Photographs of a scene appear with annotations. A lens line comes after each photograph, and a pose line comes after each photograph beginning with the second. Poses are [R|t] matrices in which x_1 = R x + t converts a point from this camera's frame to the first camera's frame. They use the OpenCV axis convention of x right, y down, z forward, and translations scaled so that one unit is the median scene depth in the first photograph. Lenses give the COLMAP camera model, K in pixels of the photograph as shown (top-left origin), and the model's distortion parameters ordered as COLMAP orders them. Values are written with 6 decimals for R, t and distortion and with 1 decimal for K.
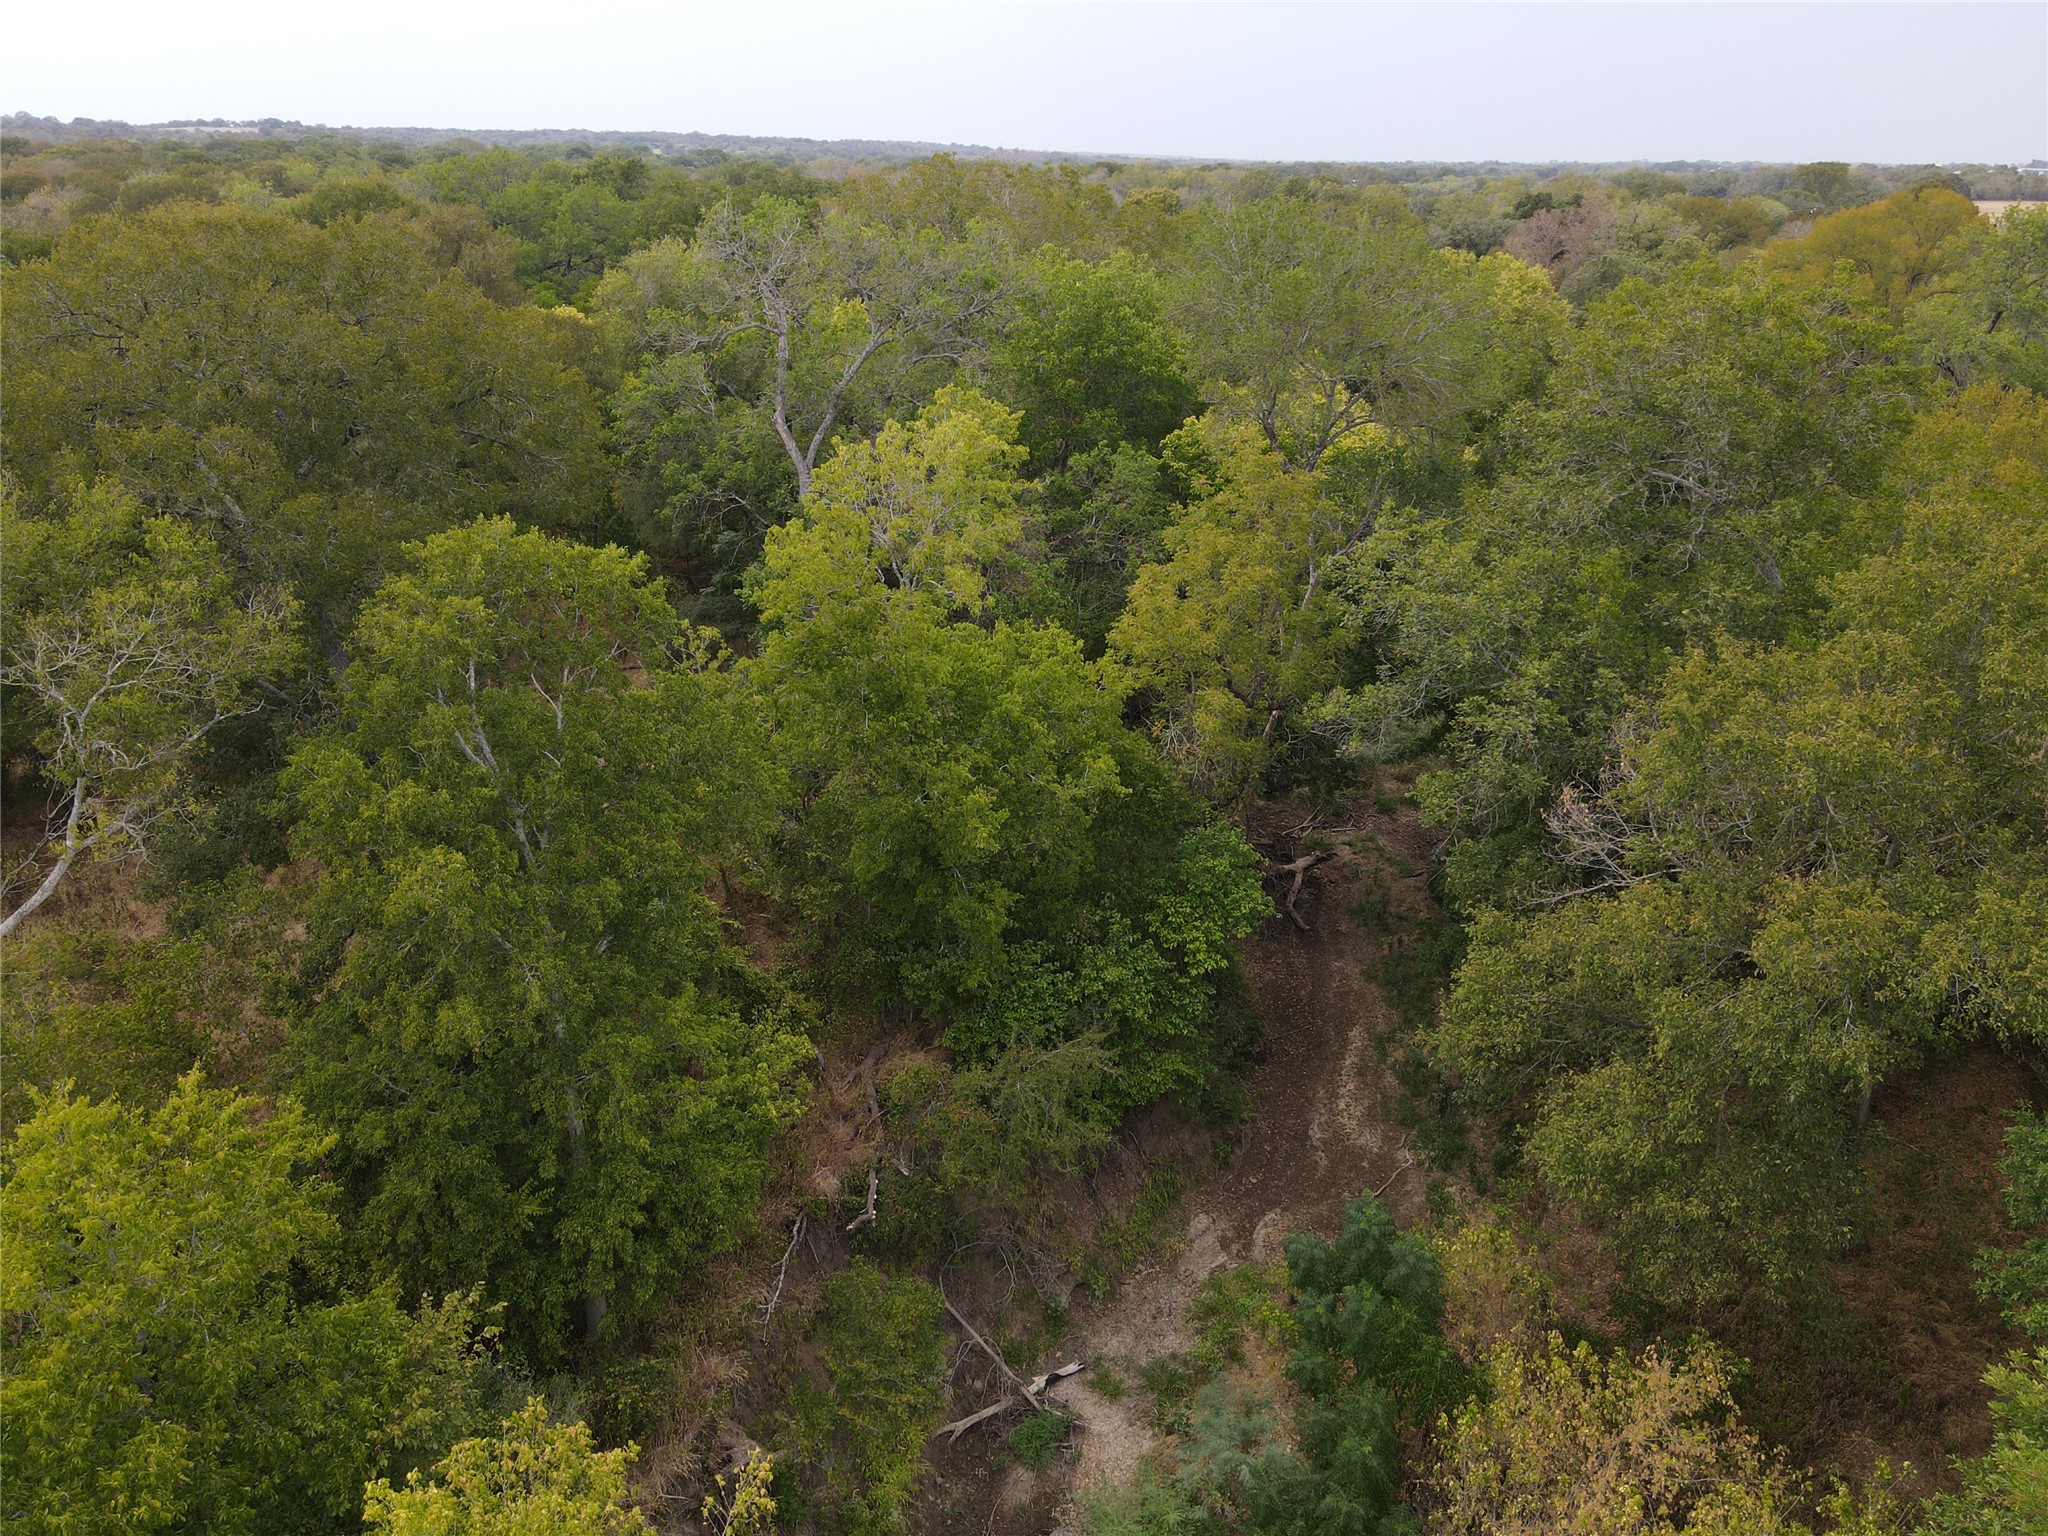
lens RADIAL K [[1502.0, 0, 1024.6], [0, 1502.0, 760.1], [0, 0, 1]] dist [0.000528, 0.015896]
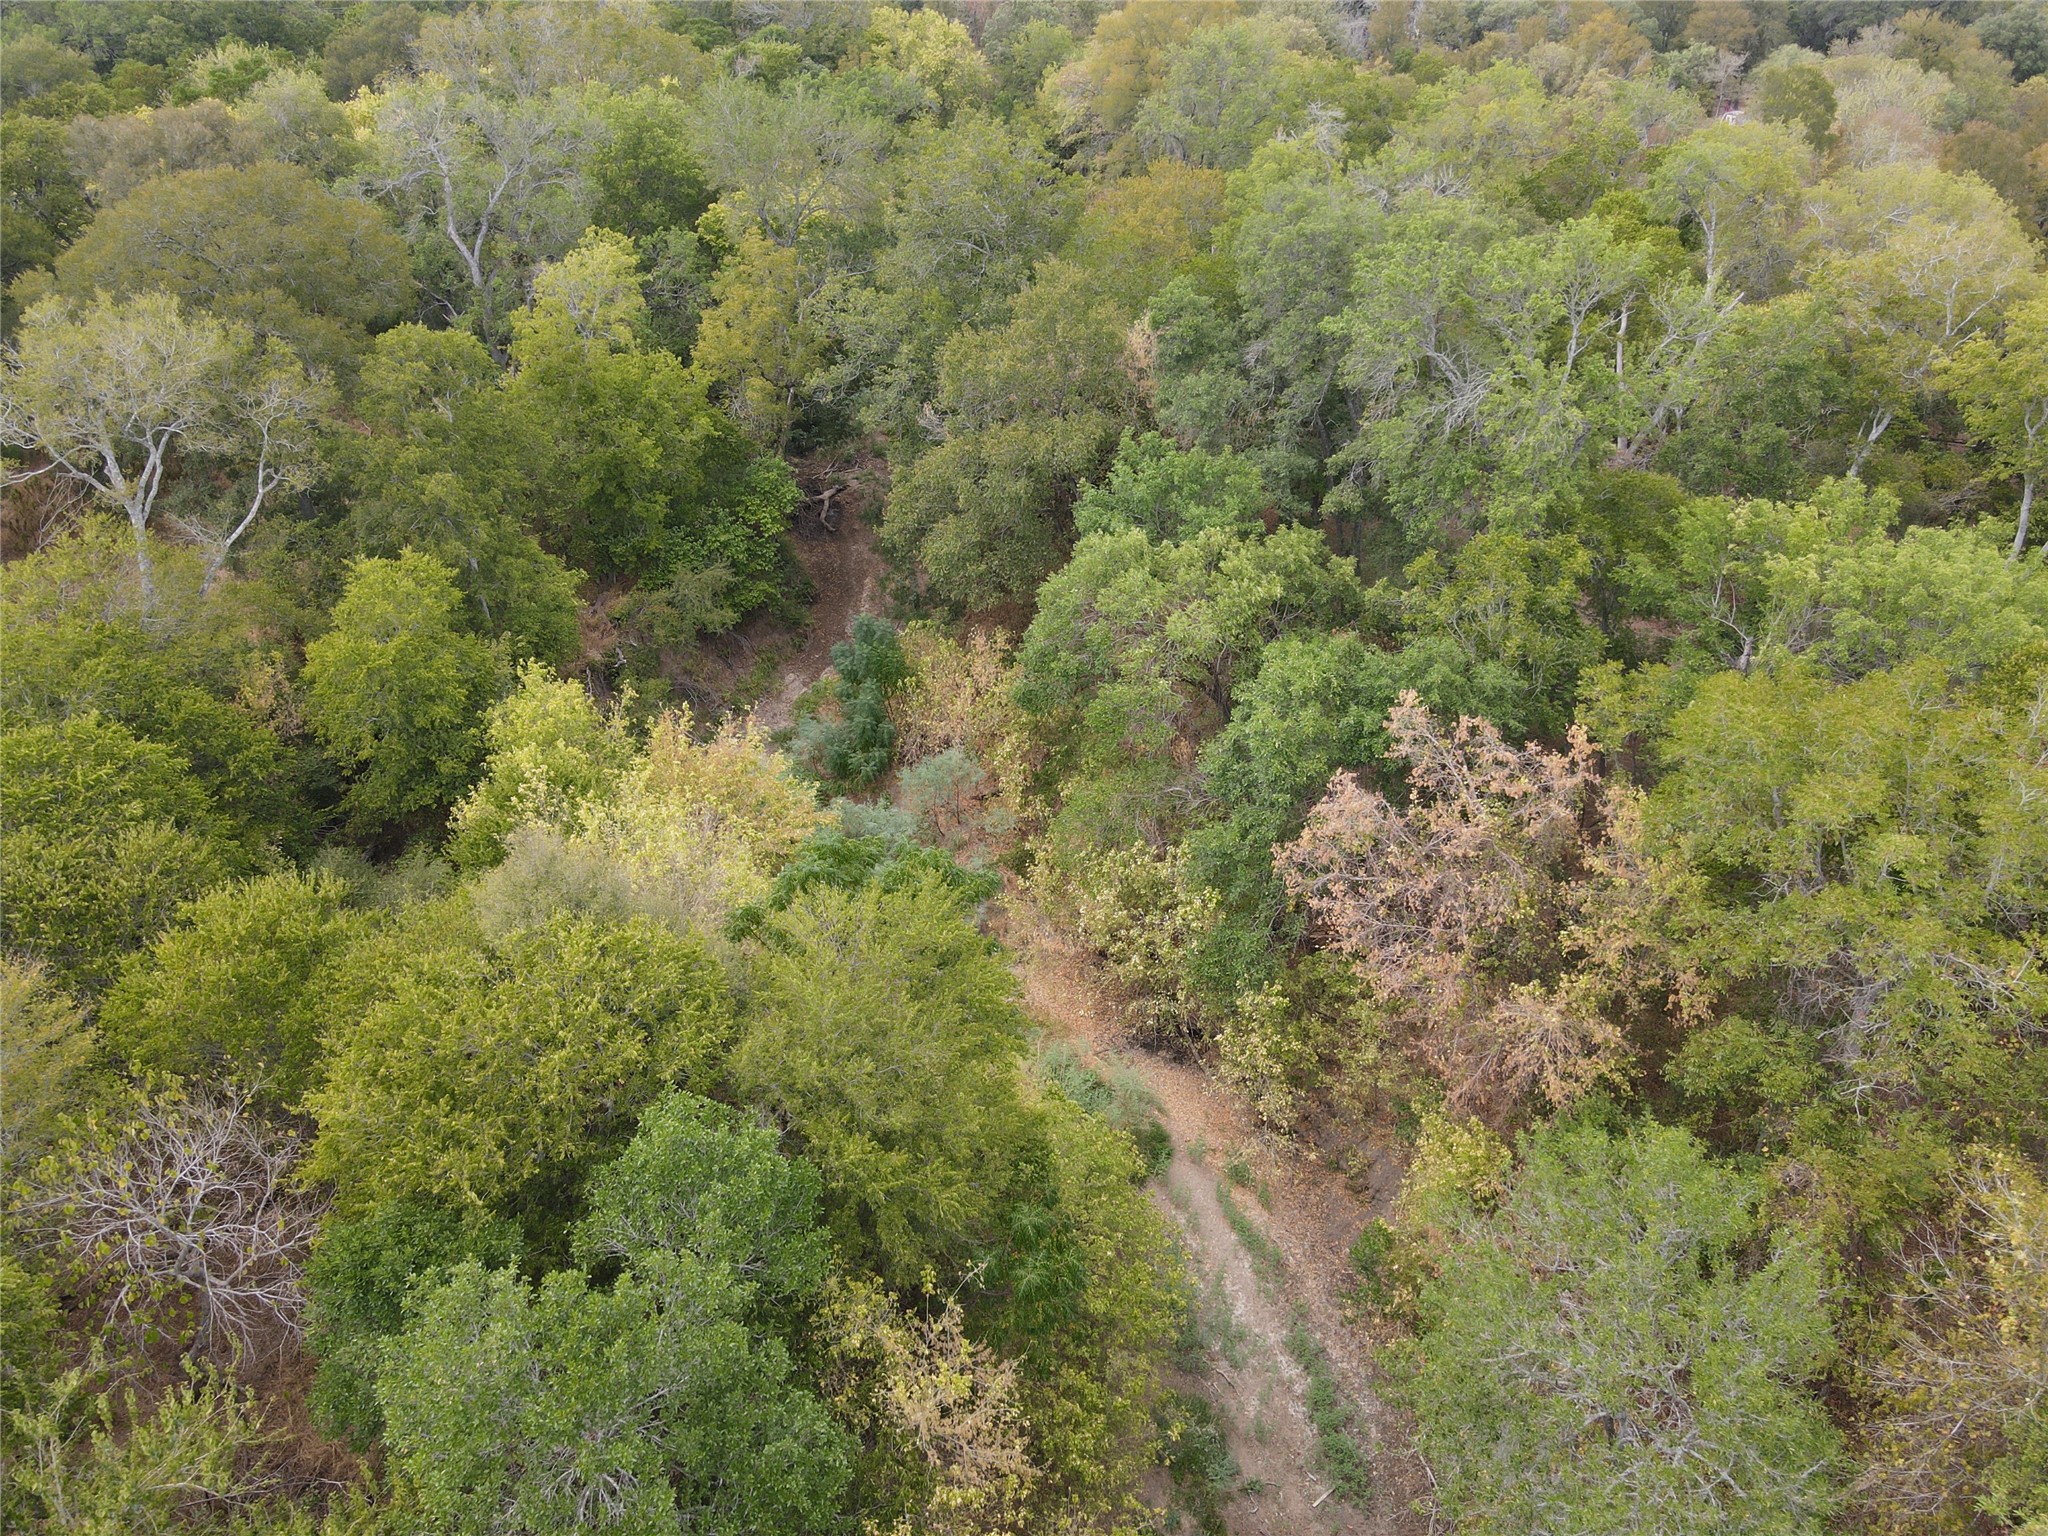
lens RADIAL K [[1502.0, 0, 1011.9], [0, 1502.0, 769.4], [0, 0, 1]] dist [0.000528, 0.015896]
pose [[0.952340, -0.167194, 0.255138, -0.126041], [0.114833, 0.971381, 0.207922, 0.073933], [-0.282600, -0.168714, 0.944284, -0.926071]]
